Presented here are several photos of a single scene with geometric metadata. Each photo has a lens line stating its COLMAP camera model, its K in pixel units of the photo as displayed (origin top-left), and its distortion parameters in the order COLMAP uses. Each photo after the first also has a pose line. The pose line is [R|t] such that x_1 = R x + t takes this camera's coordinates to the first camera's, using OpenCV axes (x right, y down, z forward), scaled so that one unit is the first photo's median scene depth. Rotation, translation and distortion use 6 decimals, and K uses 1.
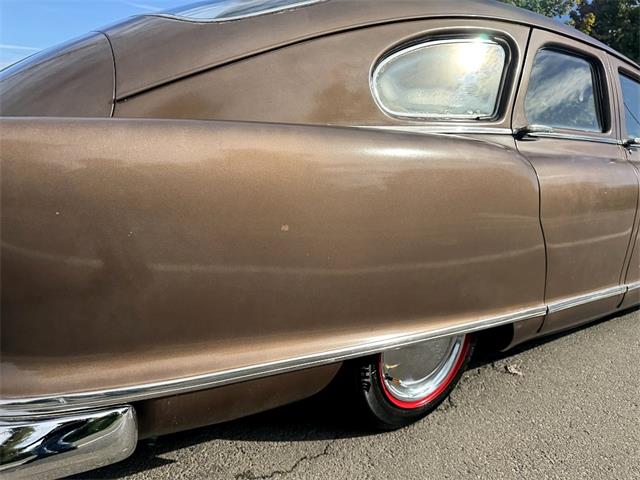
lens RADIAL K [[452.2, 0, 320.0], [0, 452.2, 240.0], [0, 0, 1]] dist [0.009196, -0.008066]
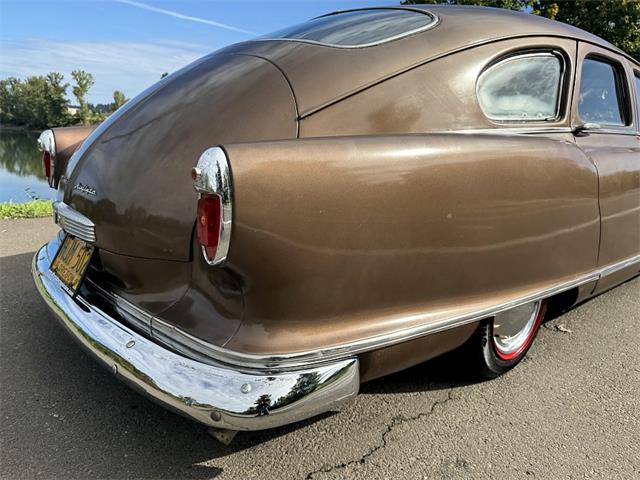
lens RADIAL K [[452.2, 0, 320.0], [0, 452.2, 240.0], [0, 0, 1]] dist [0.009196, -0.008066]
pose [[0.996137, -0.046240, 0.074654, -0.349194], [0.044506, 0.998703, 0.024730, -0.004346], [-0.075701, -0.021312, 0.996903, -0.163635]]
